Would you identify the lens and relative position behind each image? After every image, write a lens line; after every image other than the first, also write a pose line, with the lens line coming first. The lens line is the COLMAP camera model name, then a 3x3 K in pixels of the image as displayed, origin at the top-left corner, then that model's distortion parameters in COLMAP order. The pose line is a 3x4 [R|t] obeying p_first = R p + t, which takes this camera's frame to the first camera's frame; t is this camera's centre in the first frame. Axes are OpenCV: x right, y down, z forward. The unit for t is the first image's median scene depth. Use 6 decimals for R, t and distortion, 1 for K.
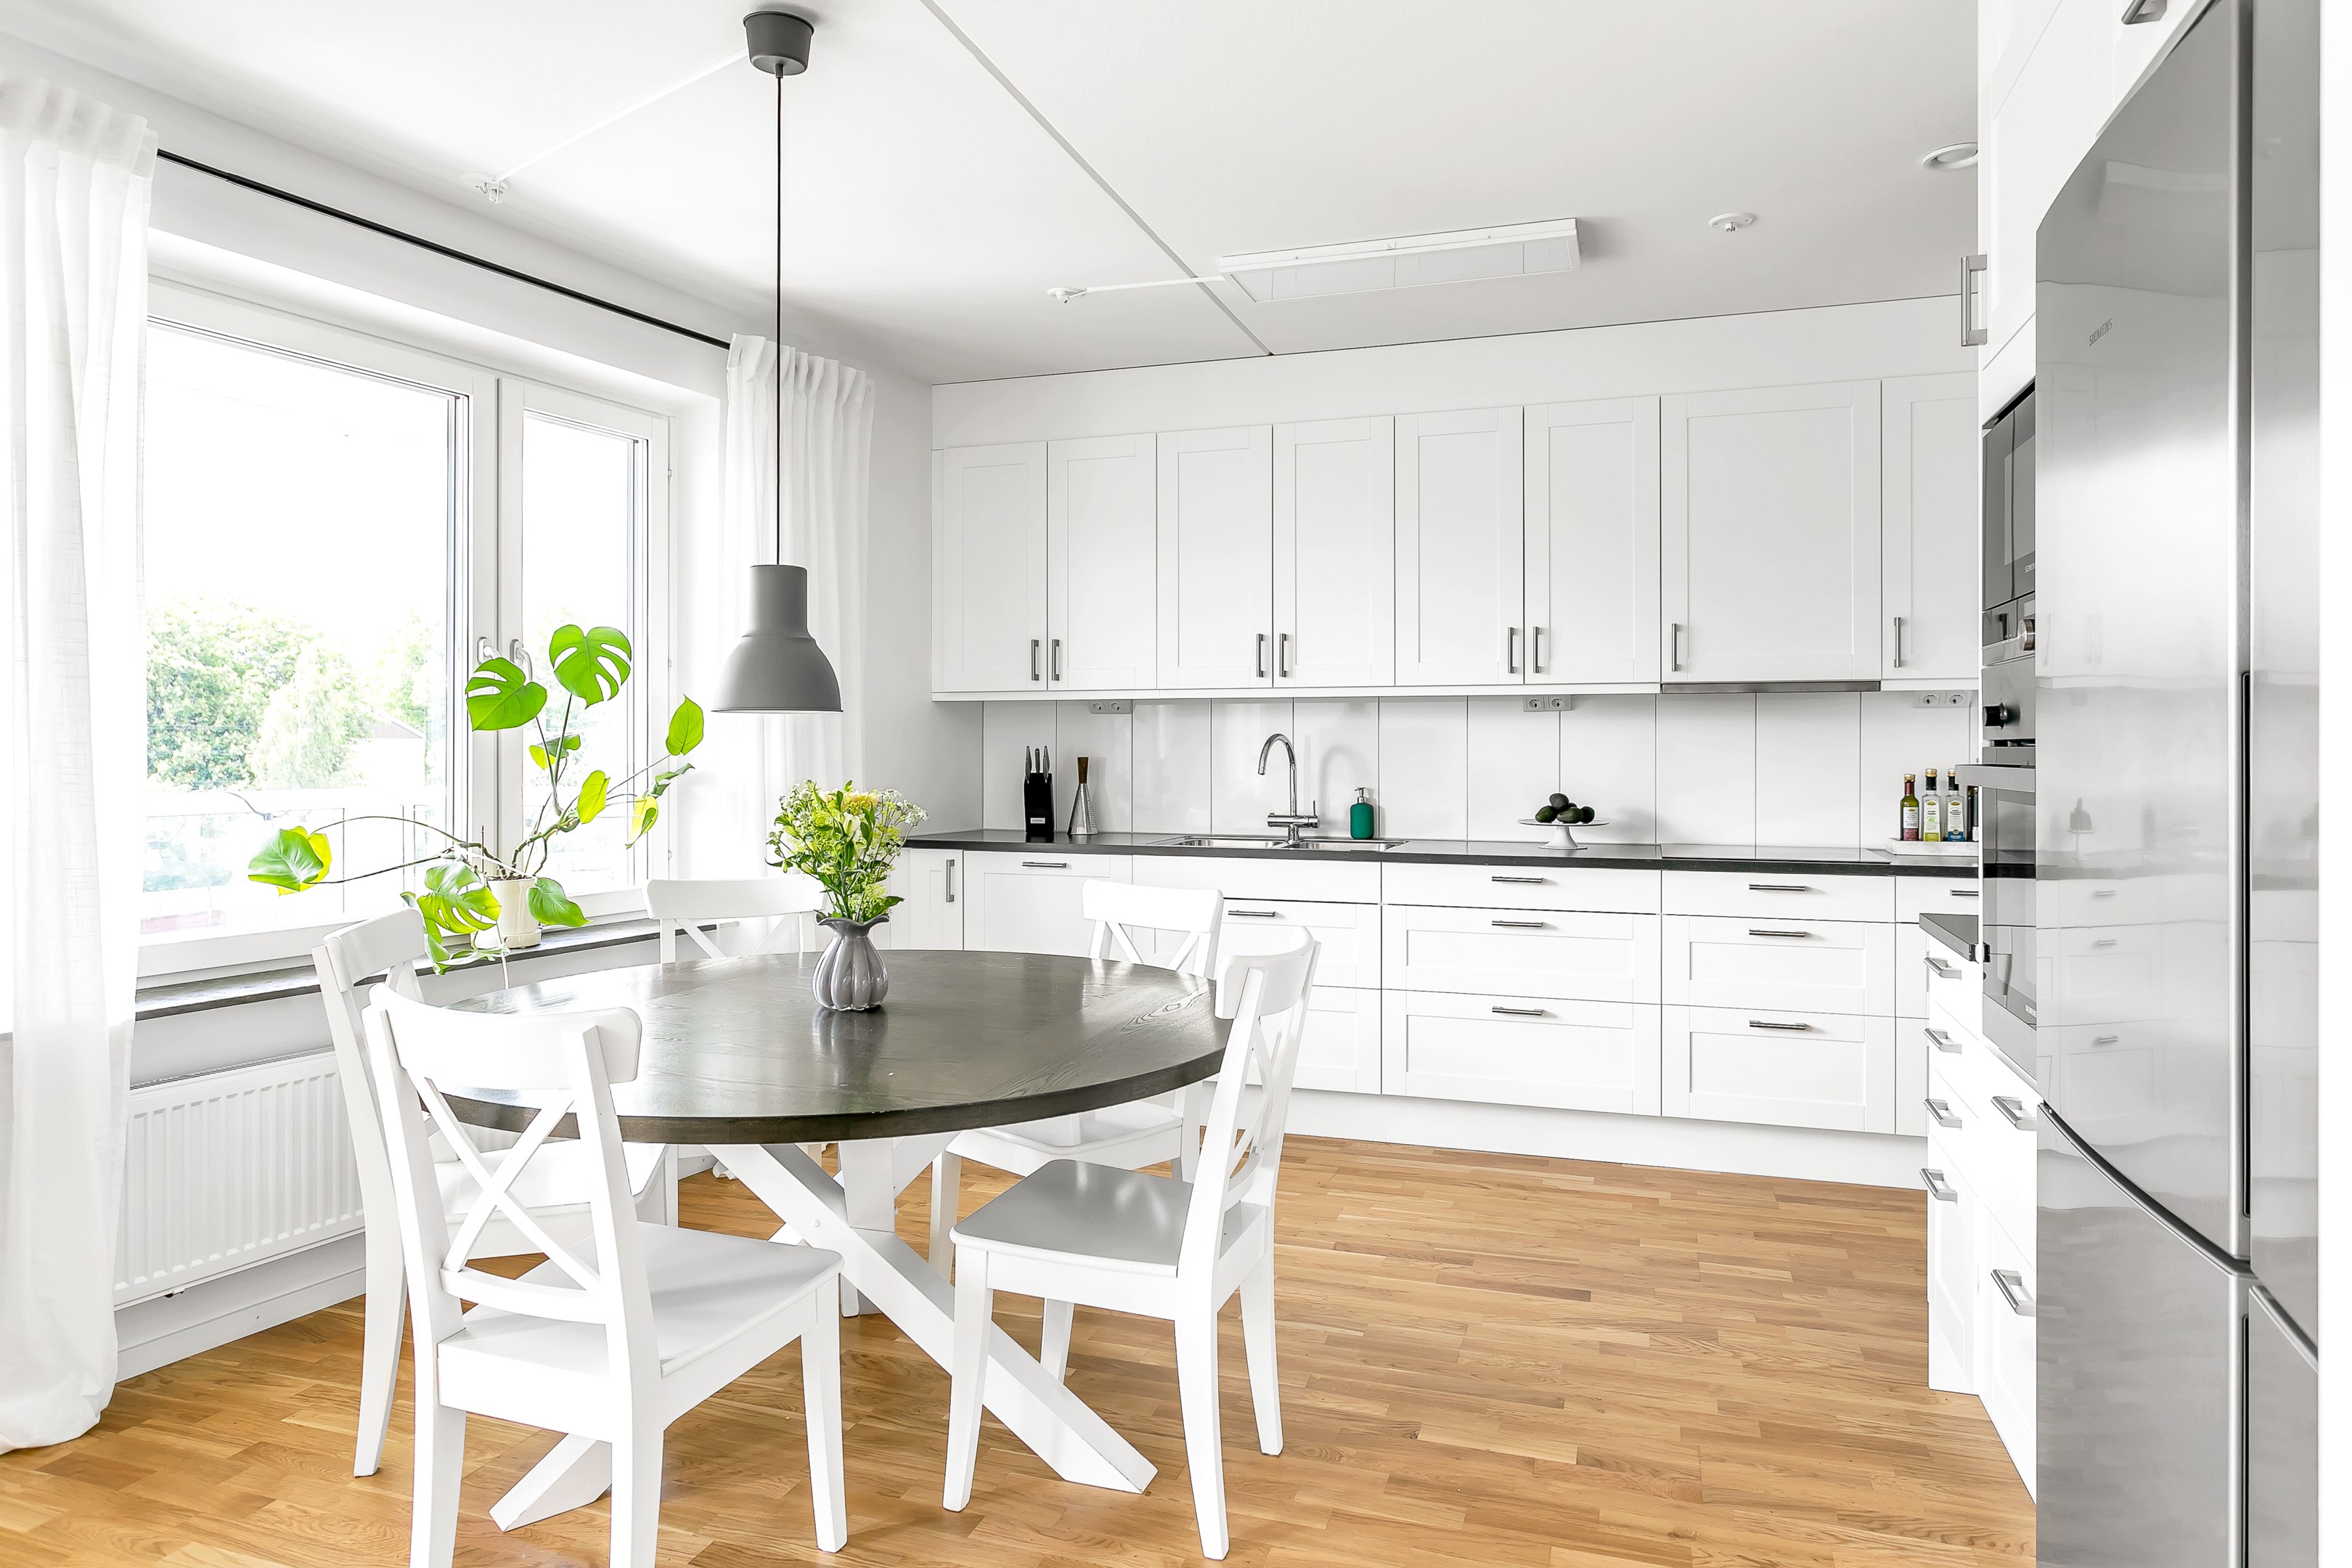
lens RADIAL K [[1429.9, 0, 1122.9], [0, 1429.9, 744.0], [0, 0, 1]] dist [-0.004252, -0.000179]
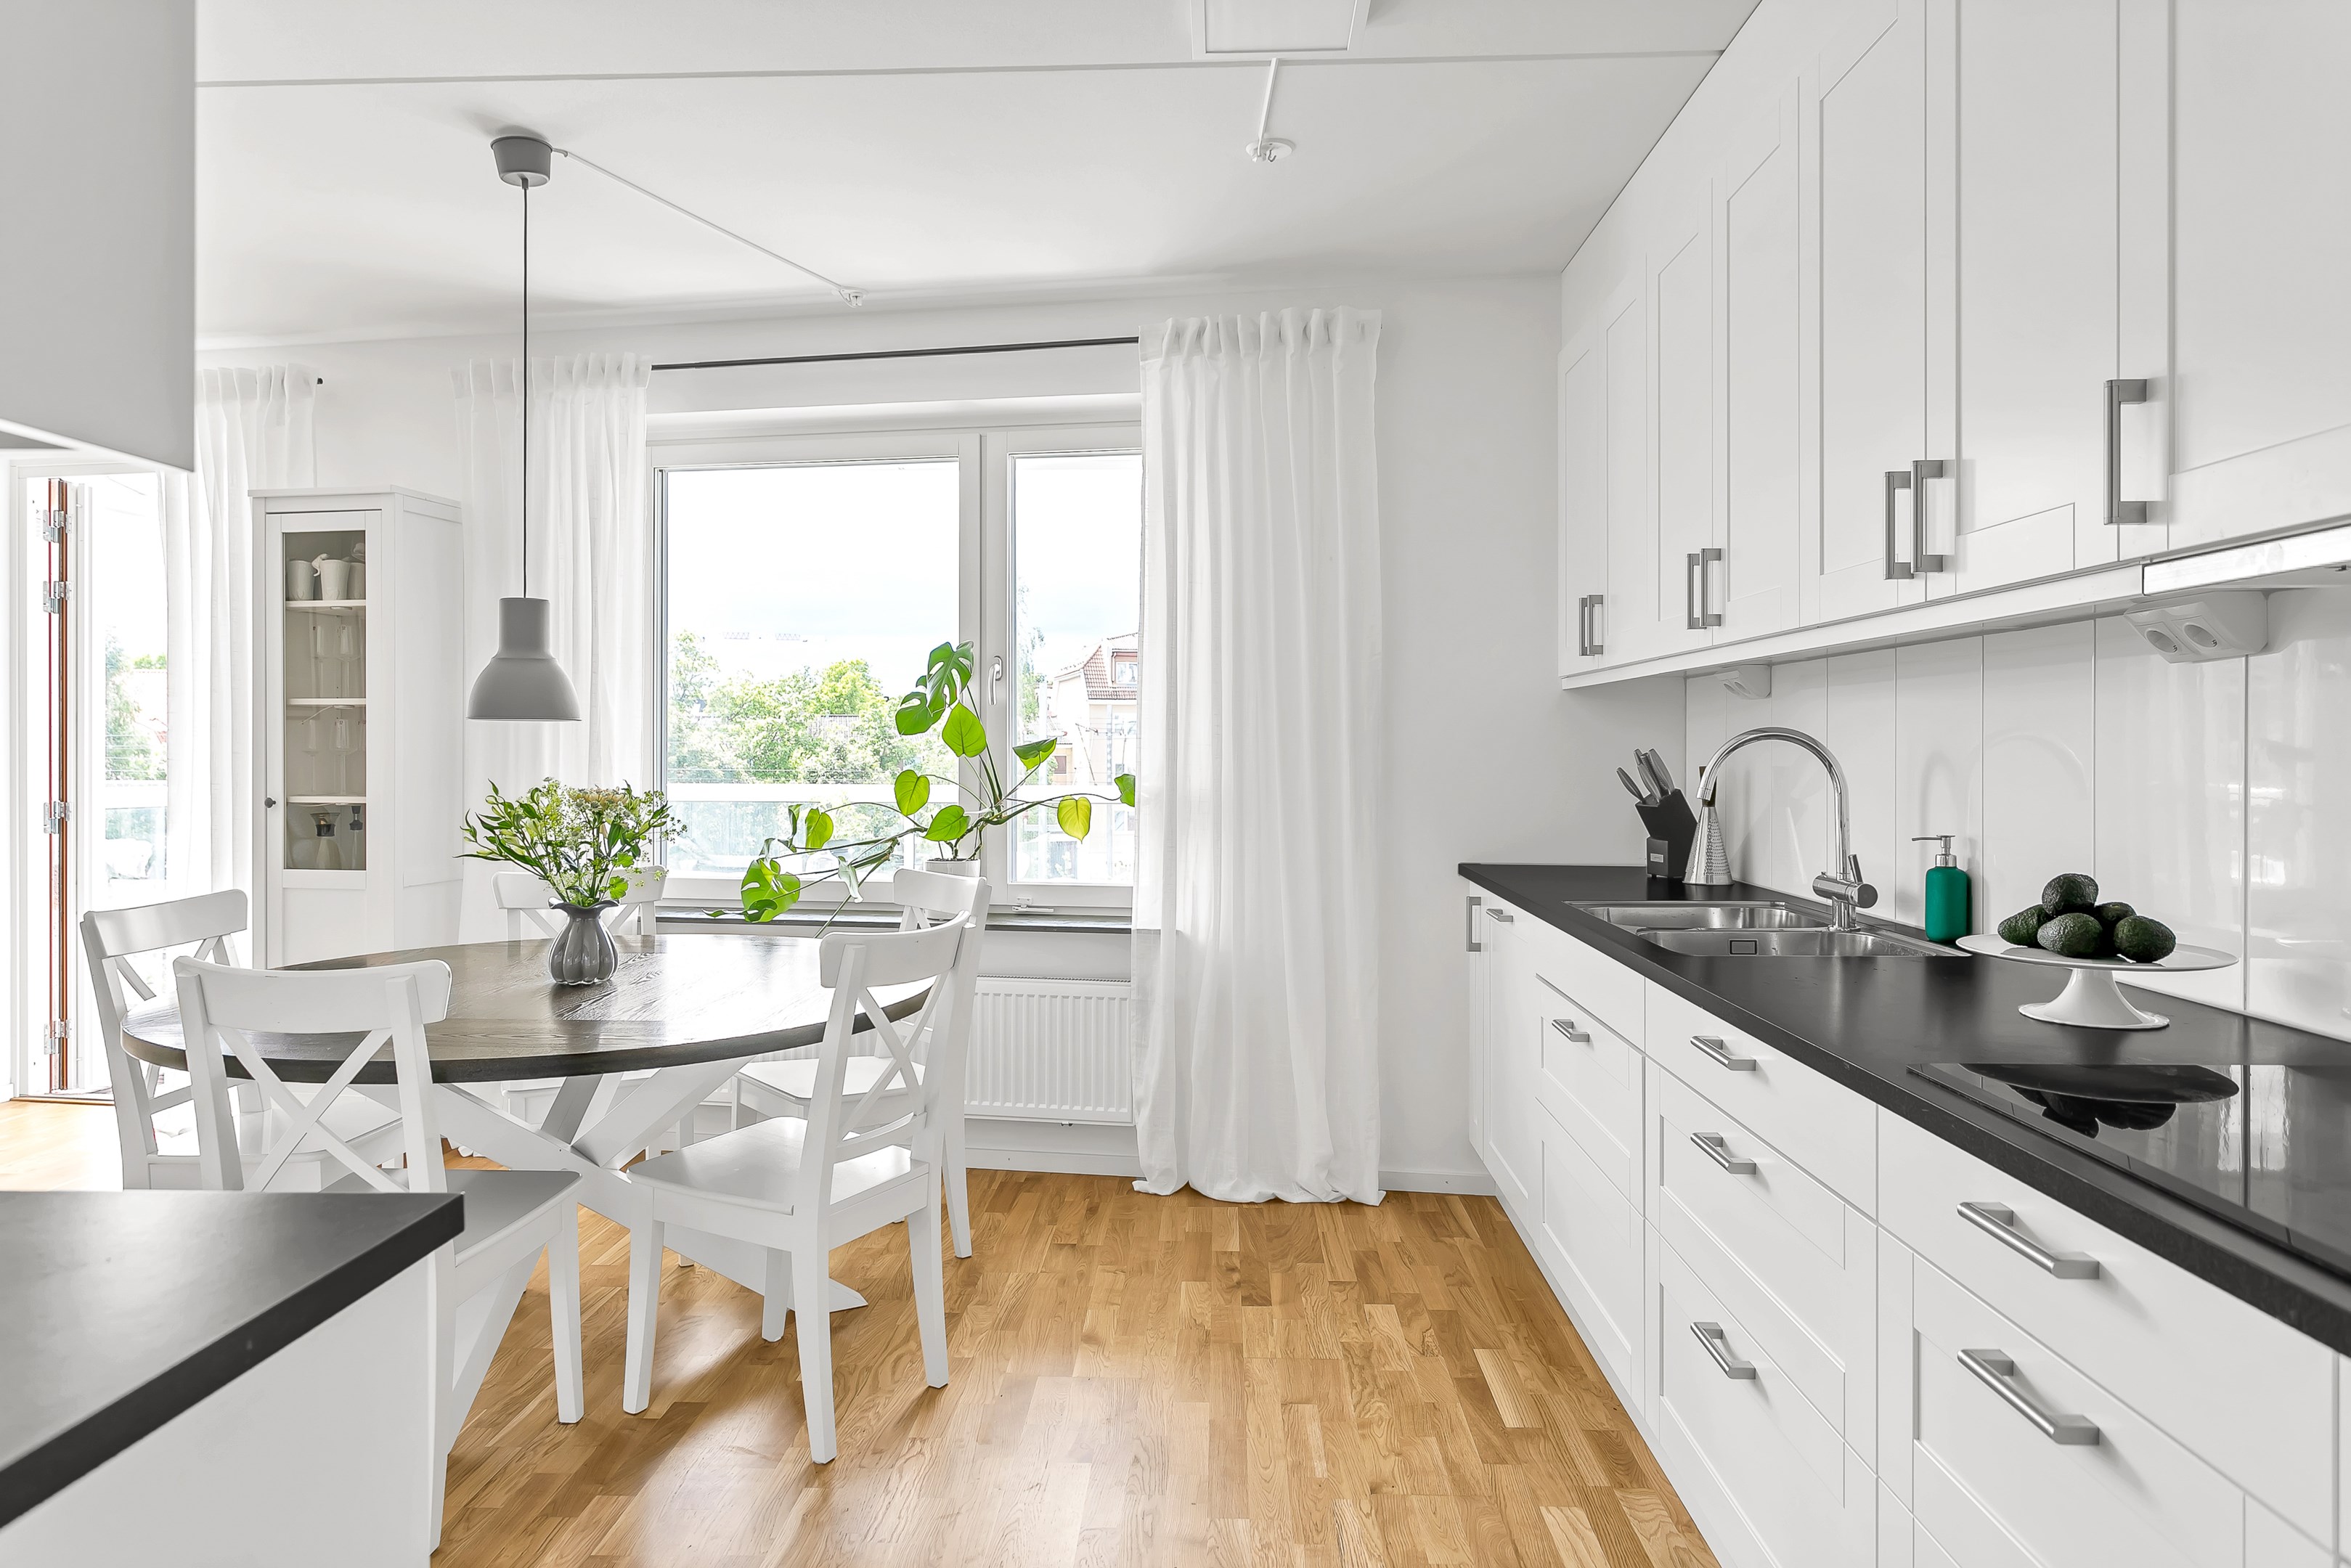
lens RADIAL K [[1429.1, 0, 1164.7], [0, 1429.1, 771.3], [0, 0, 1]] dist [-0.004252, -0.000179]
pose [[0.292235, 0.016897, -0.956197, 0.621666], [0.000625, 0.999840, 0.017859, -0.000789], [0.956346, -0.005816, 0.292178, 0.679823]]
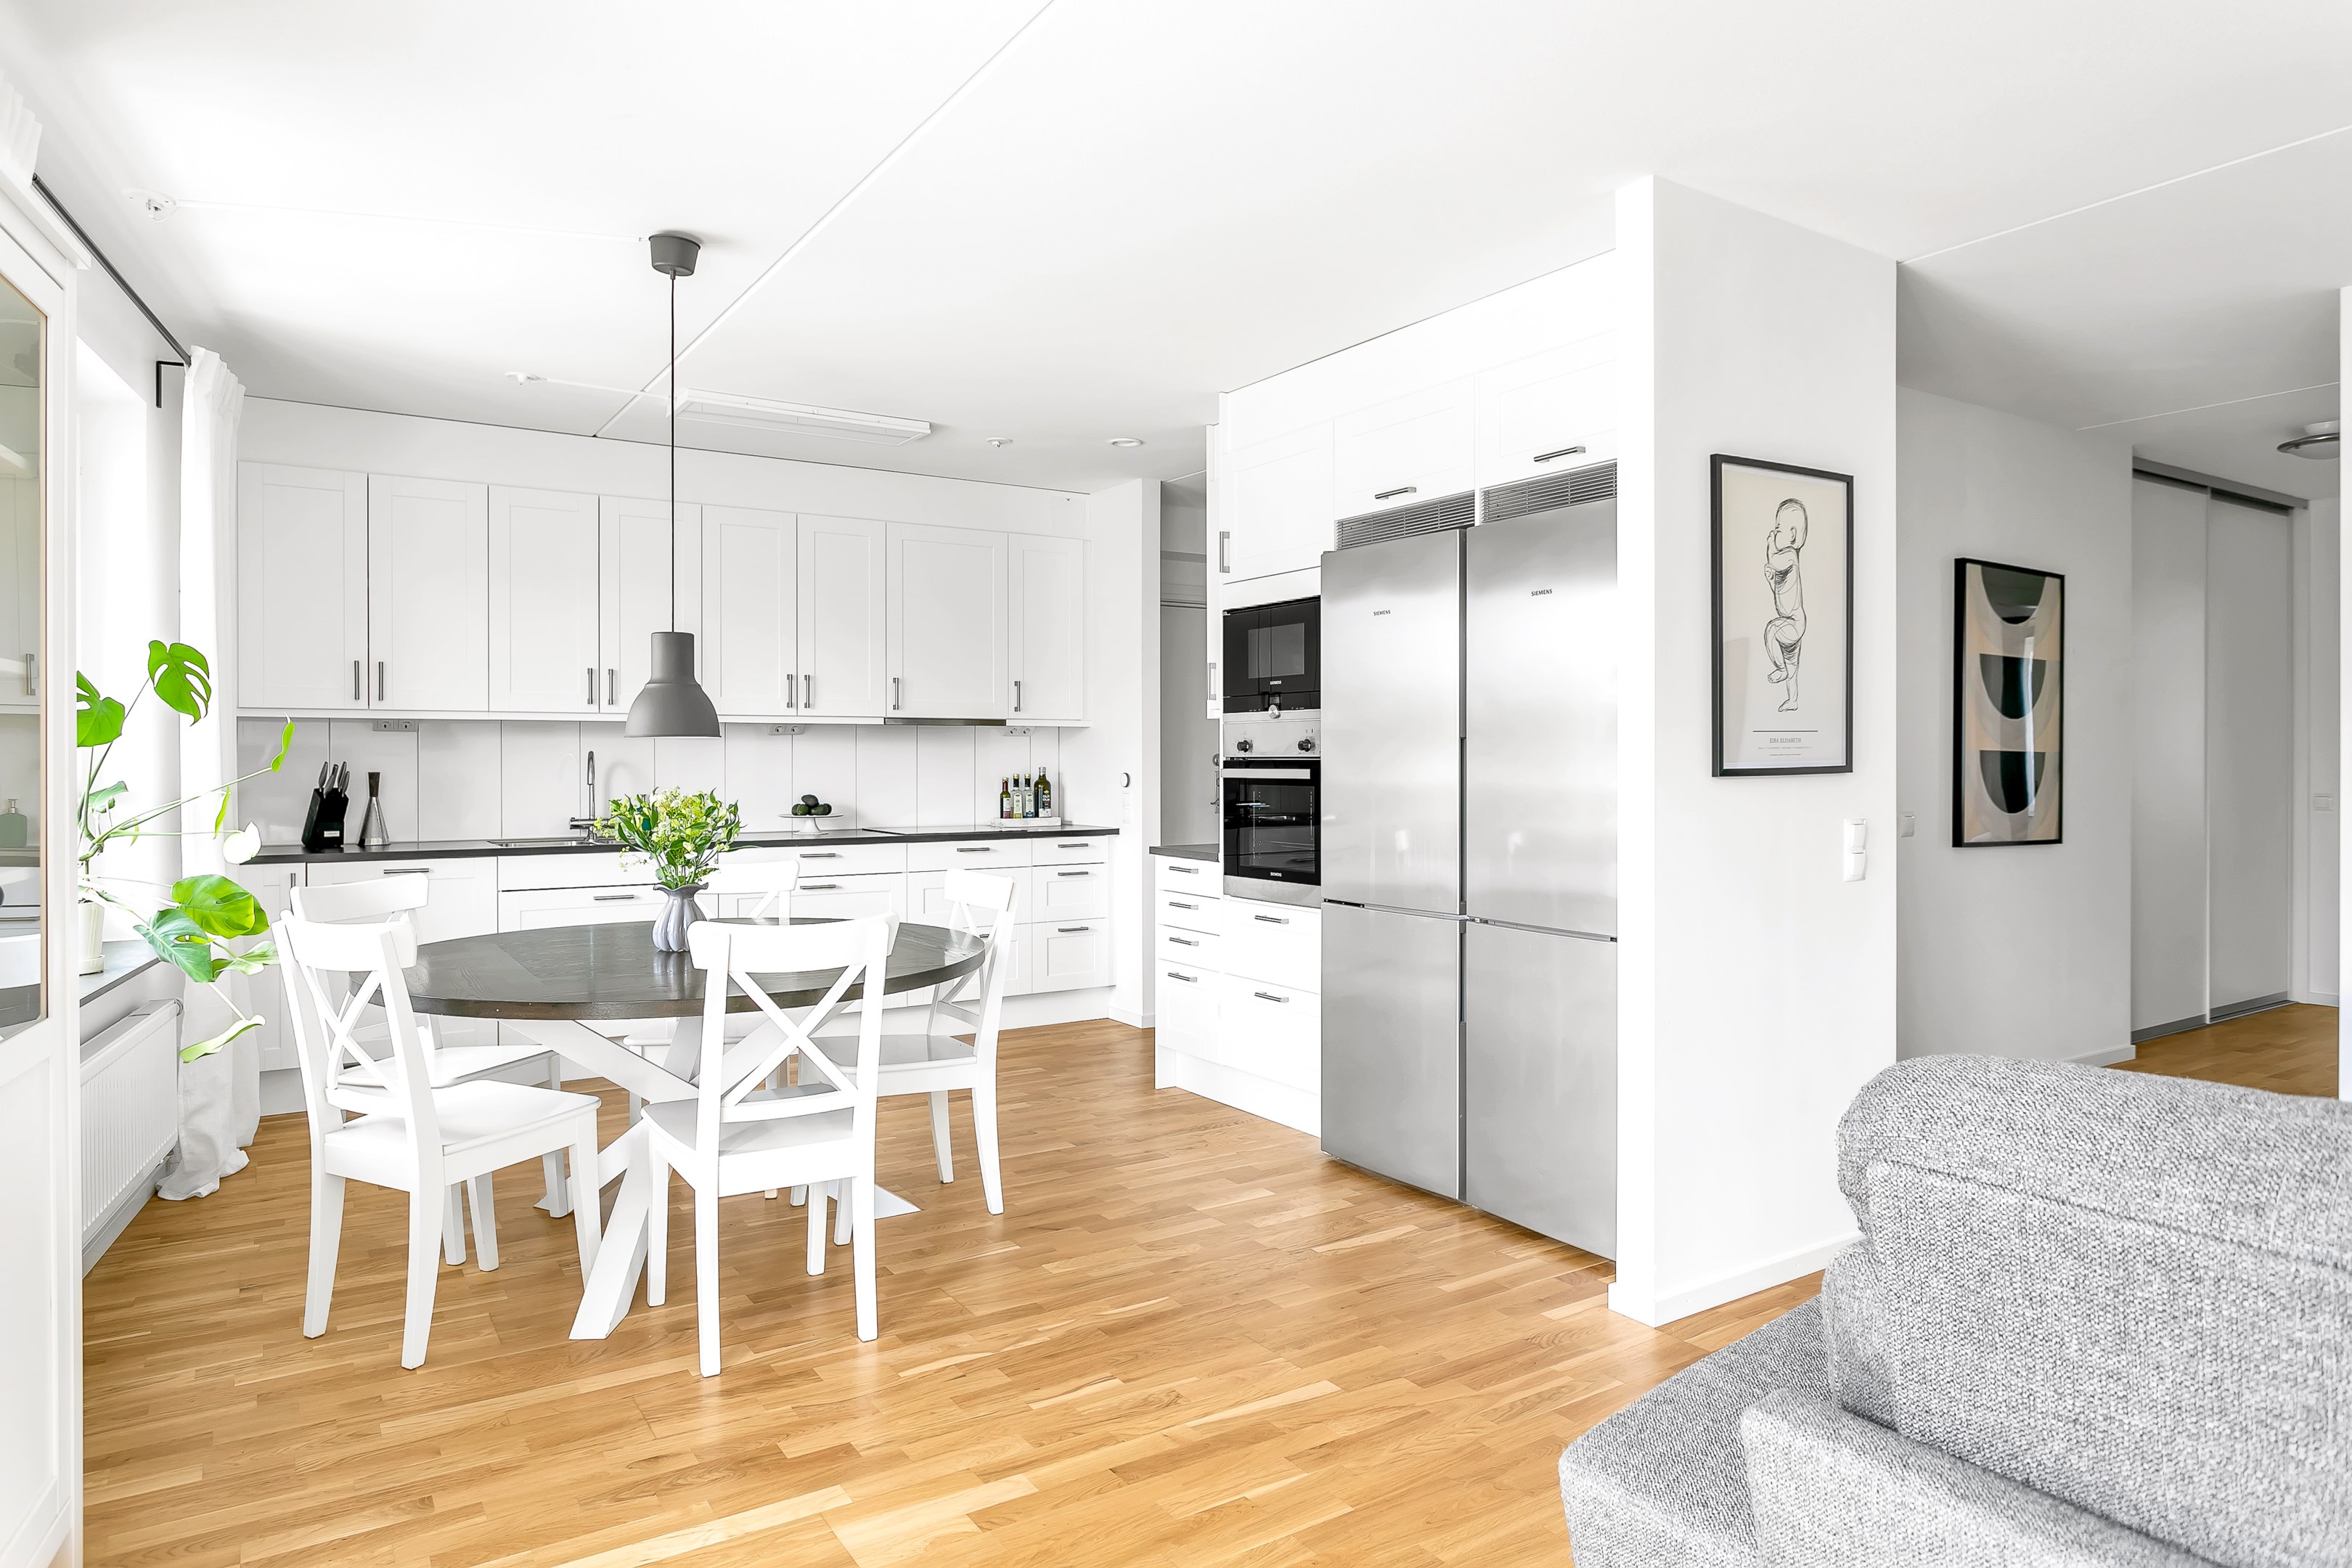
lens RADIAL K [[1429.9, 0, 1176.0], [0, 1429.9, 768.4], [0, 0, 1]] dist [-0.004252, -0.000179]
pose [[0.611019, -0.006533, 0.791589, -0.601064], [0.000962, 0.999971, 0.007510, -0.000996], [-0.791616, -0.003828, 0.611007, -0.134295]]
